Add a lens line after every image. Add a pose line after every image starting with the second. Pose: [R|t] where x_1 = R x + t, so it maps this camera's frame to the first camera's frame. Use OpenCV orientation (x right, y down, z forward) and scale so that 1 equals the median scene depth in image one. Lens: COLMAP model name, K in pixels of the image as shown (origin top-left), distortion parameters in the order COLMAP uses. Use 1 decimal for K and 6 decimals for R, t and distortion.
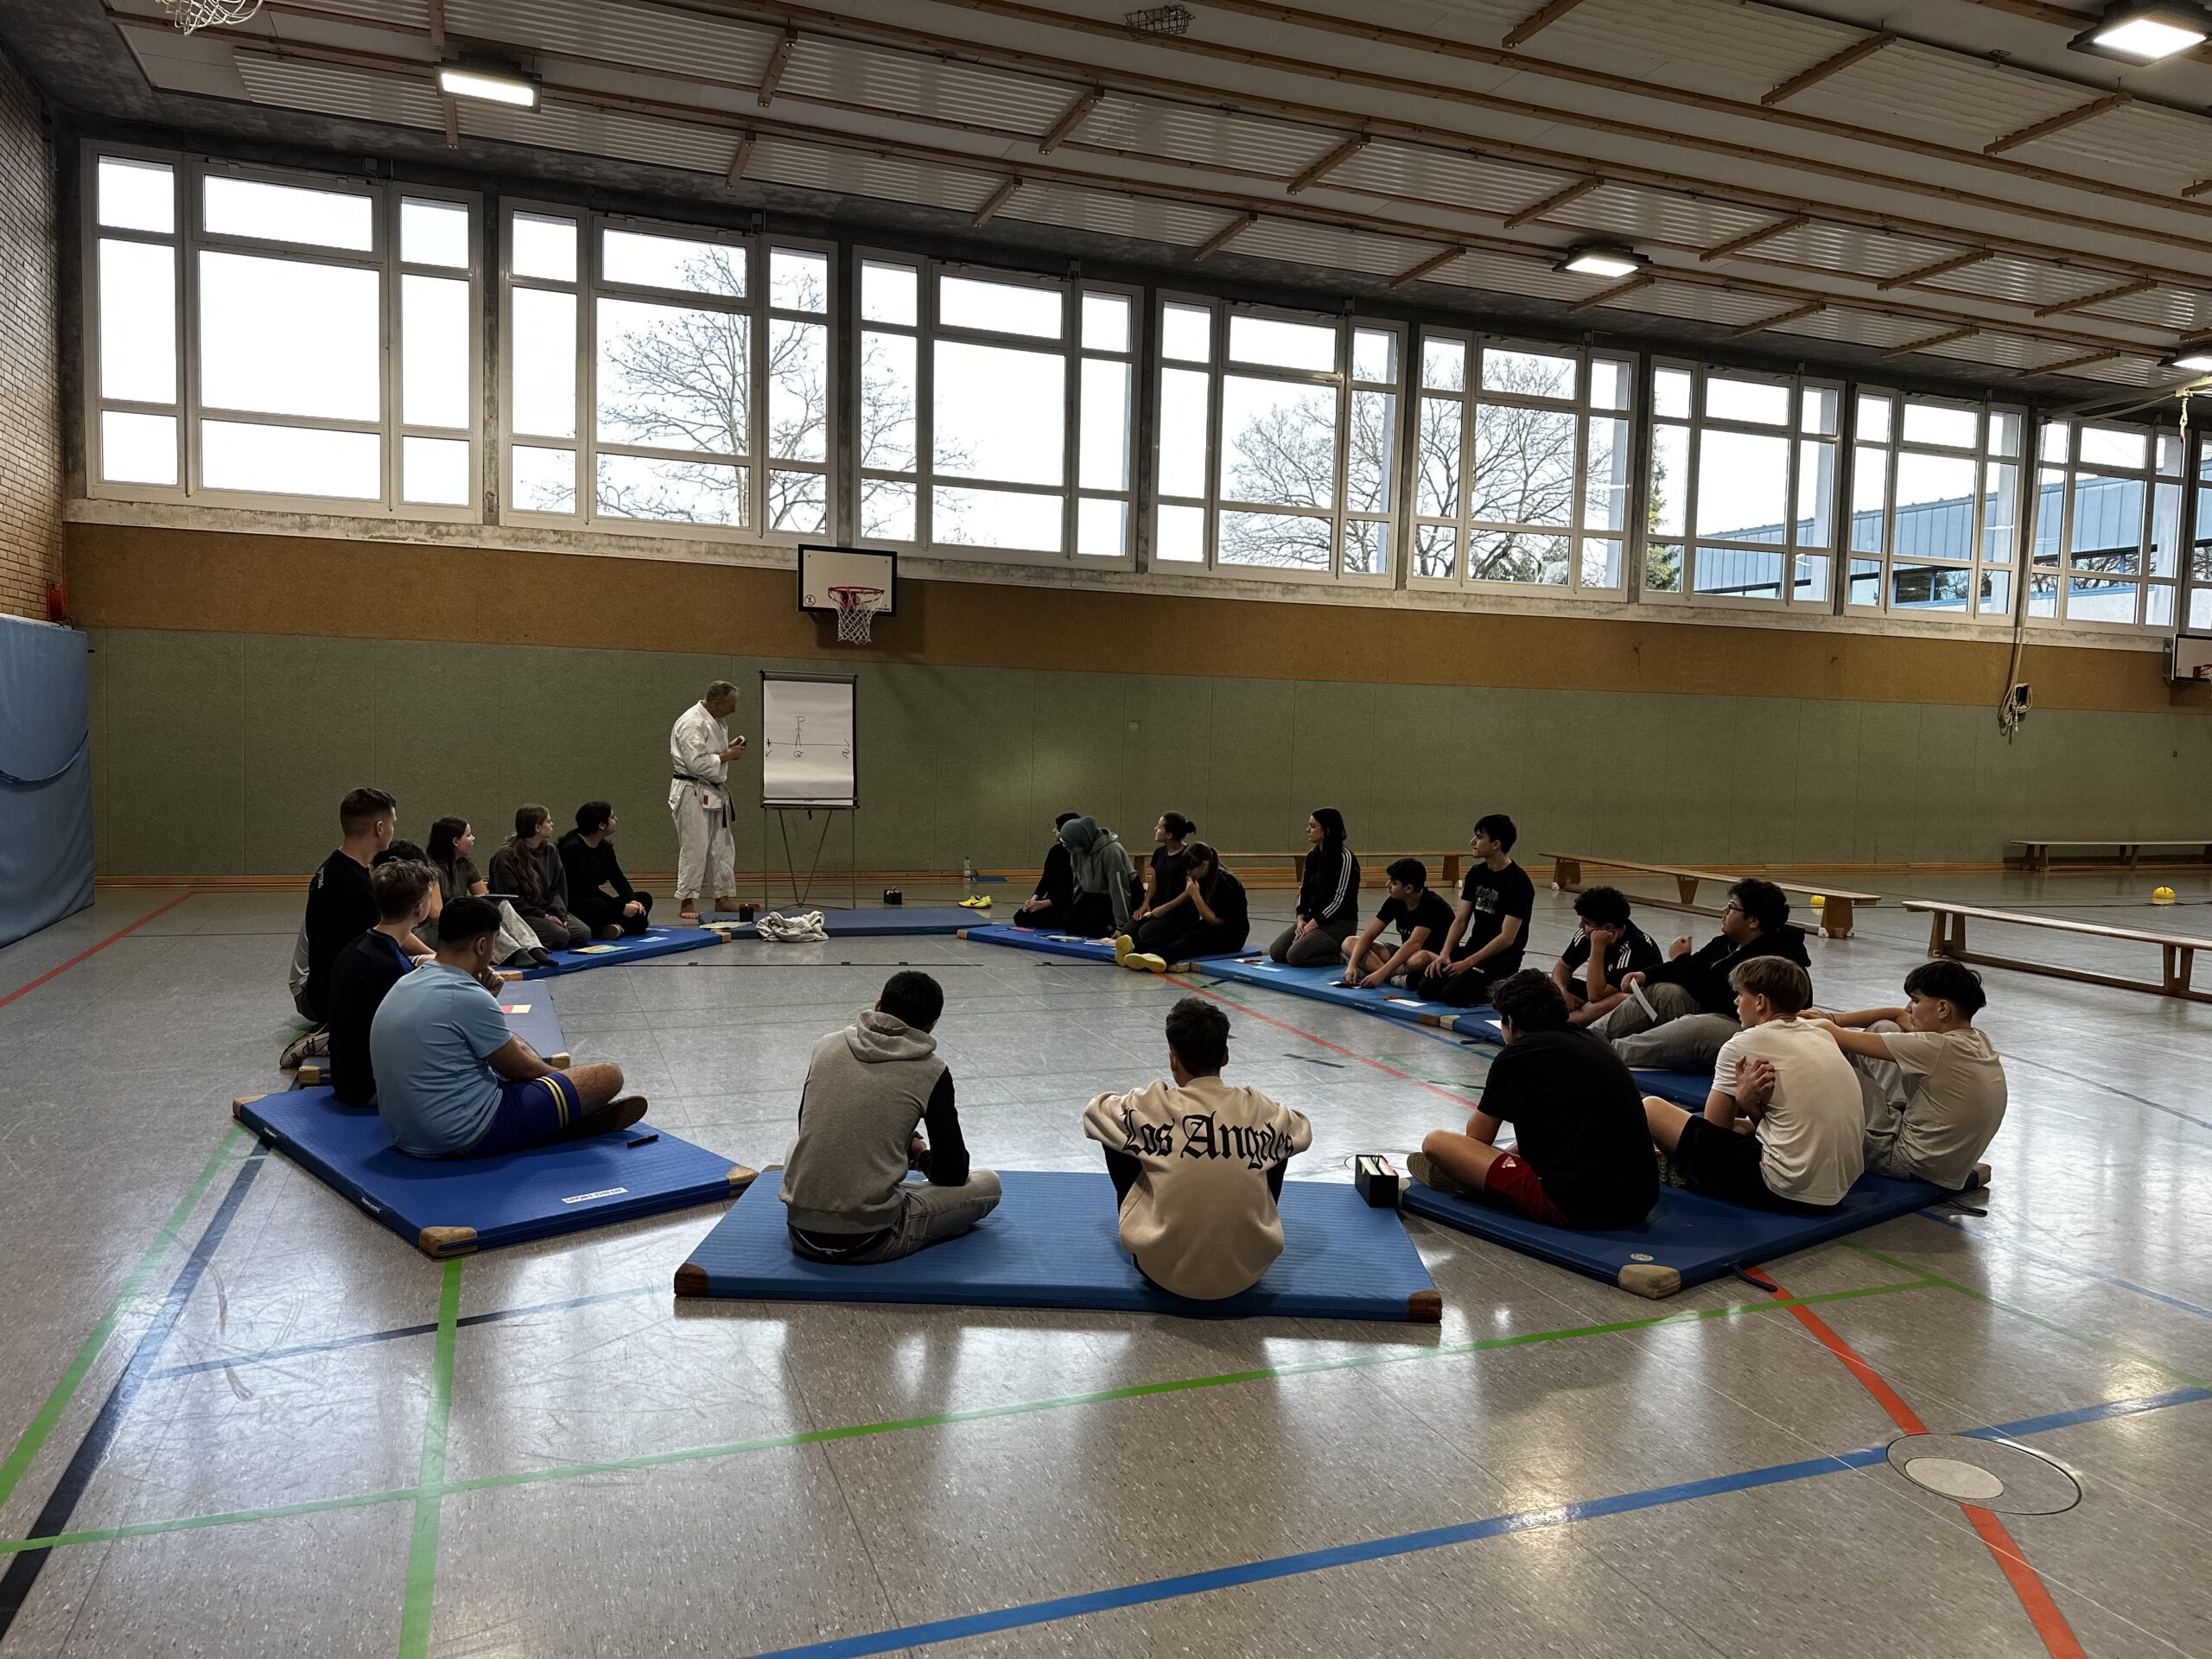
lens RADIAL K [[1211.7, 0, 1106.0], [0, 1211.7, 829.5], [0, 0, 1]] dist [0.055106, -0.041774]
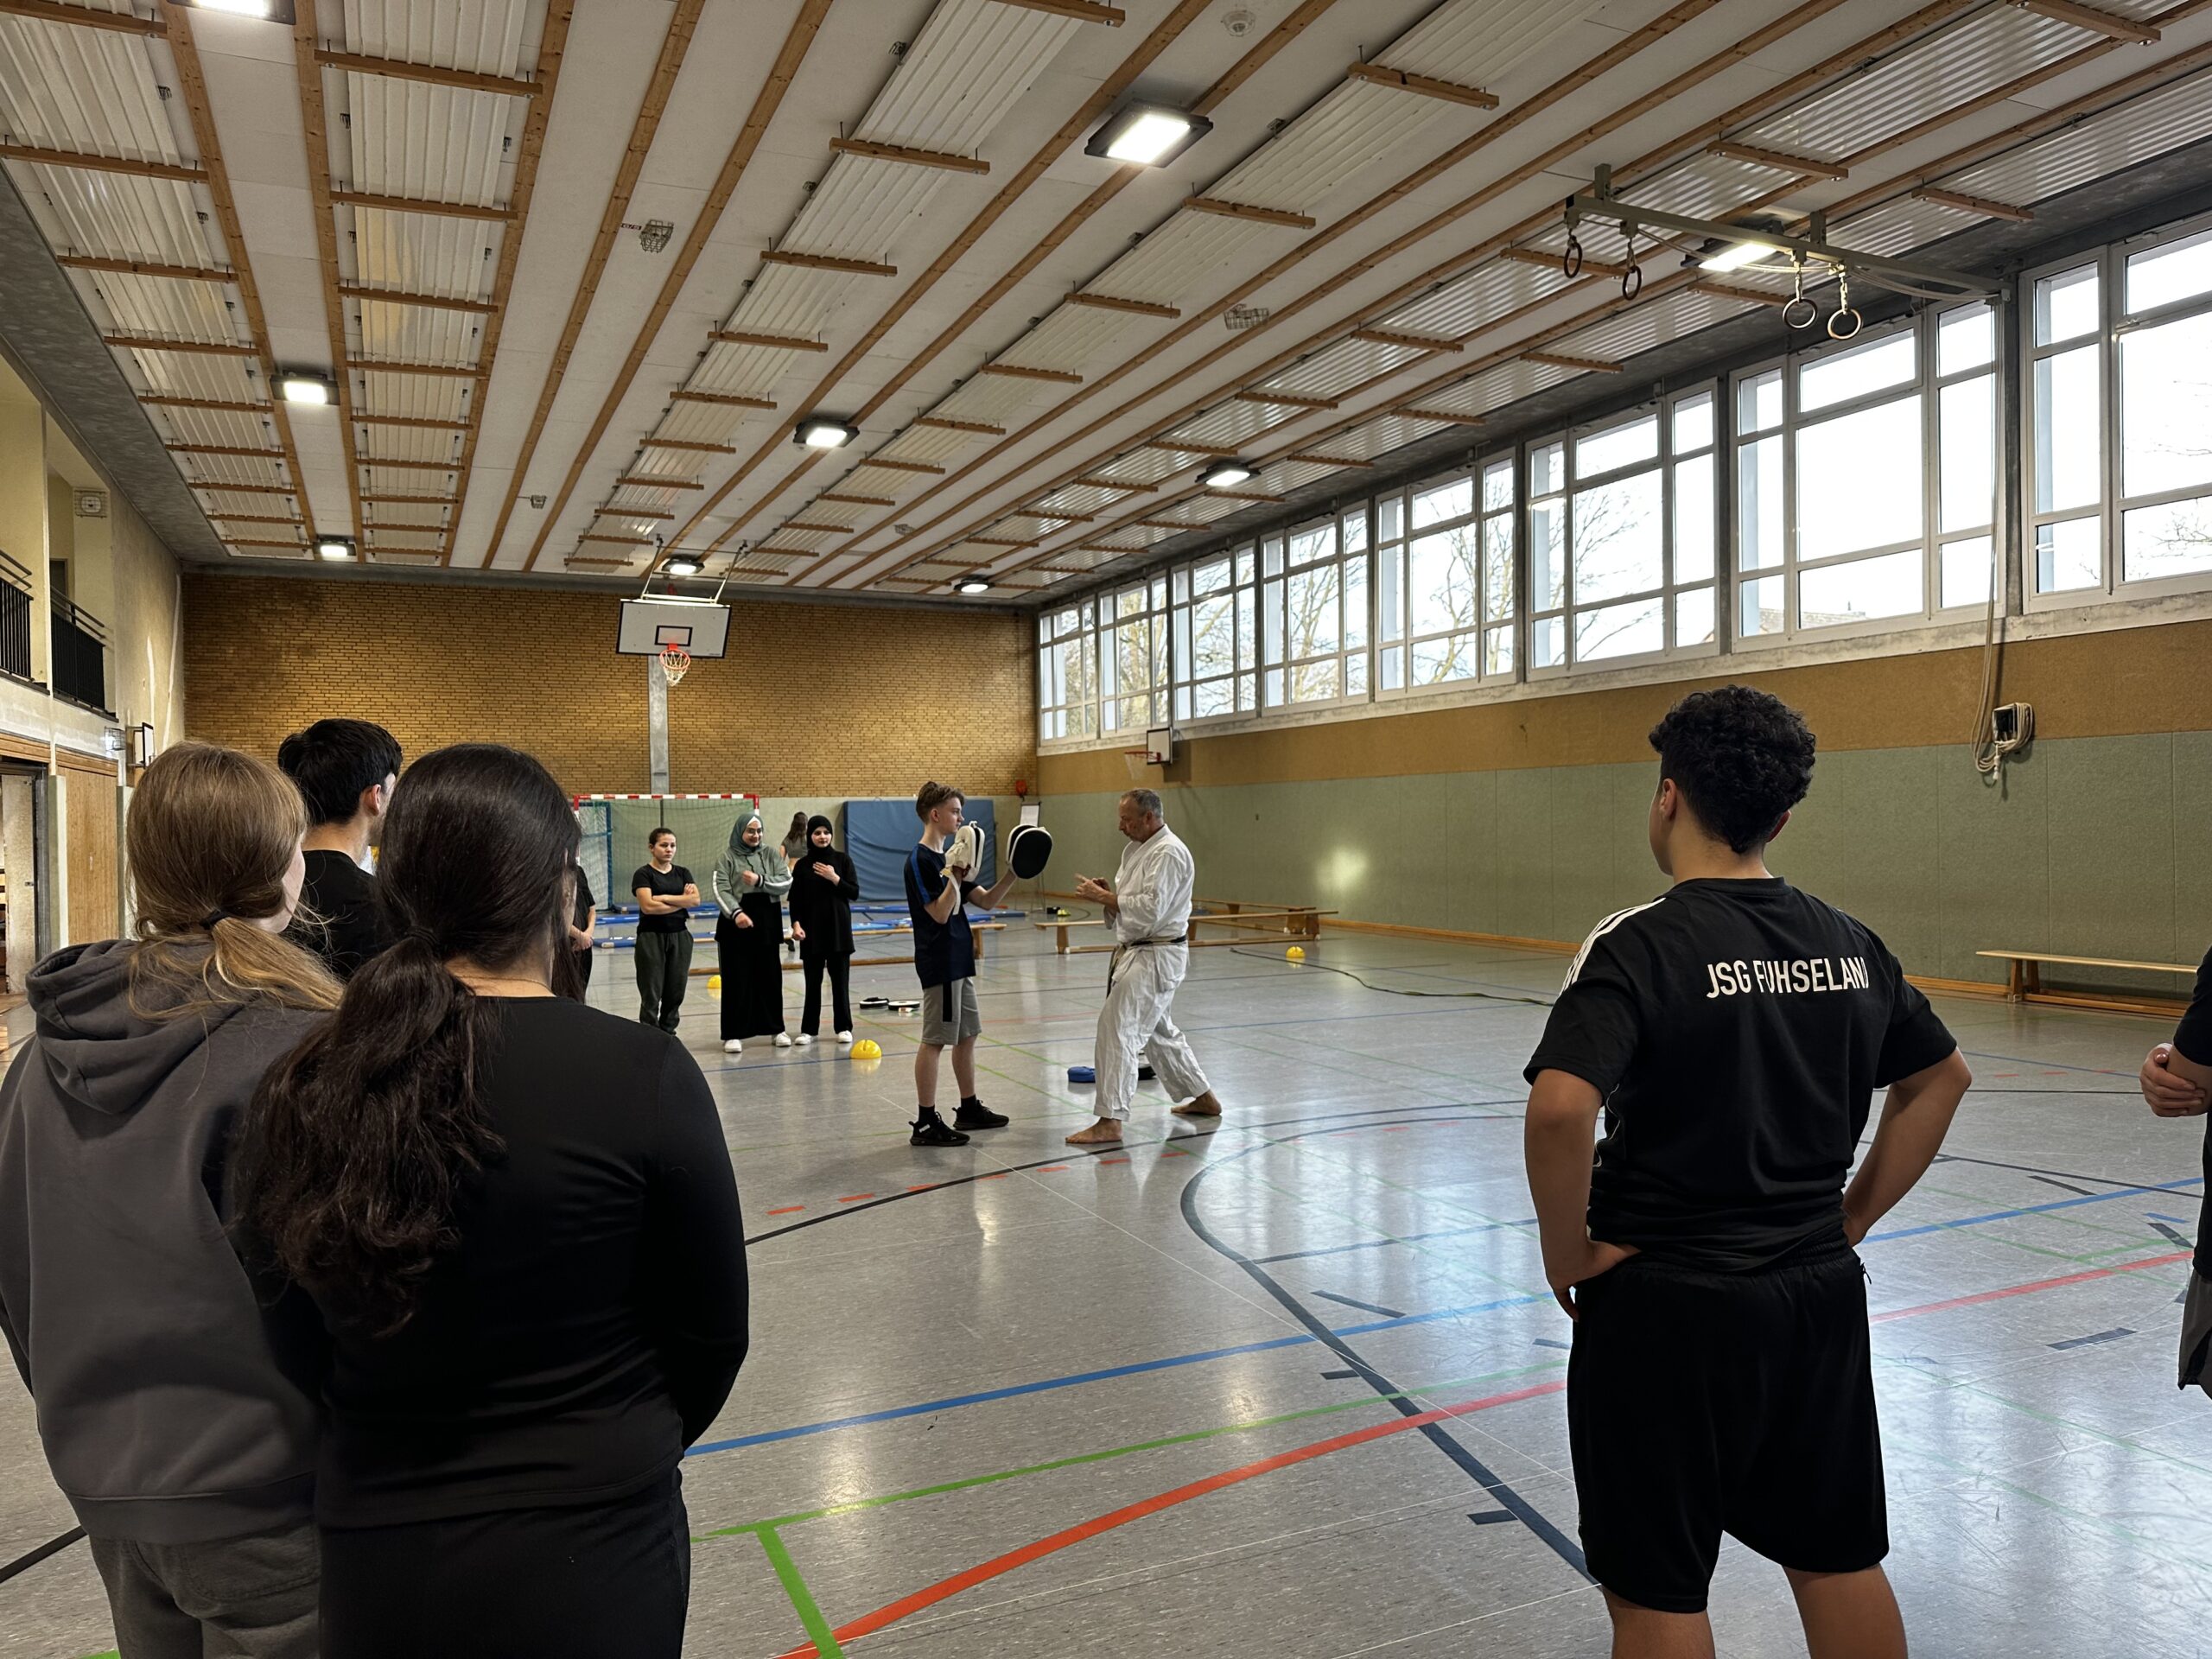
lens RADIAL K [[1493.7, 0, 1106.0], [0, 1493.7, 829.5], [0, 0, 1]] dist [0.002216, -0.004093]
pose [[0.138057, -0.024137, -0.990130, 1.160971], [-0.065903, 0.997264, -0.033500, 0.002033], [0.988229, 0.069878, 0.136089, 0.355463]]
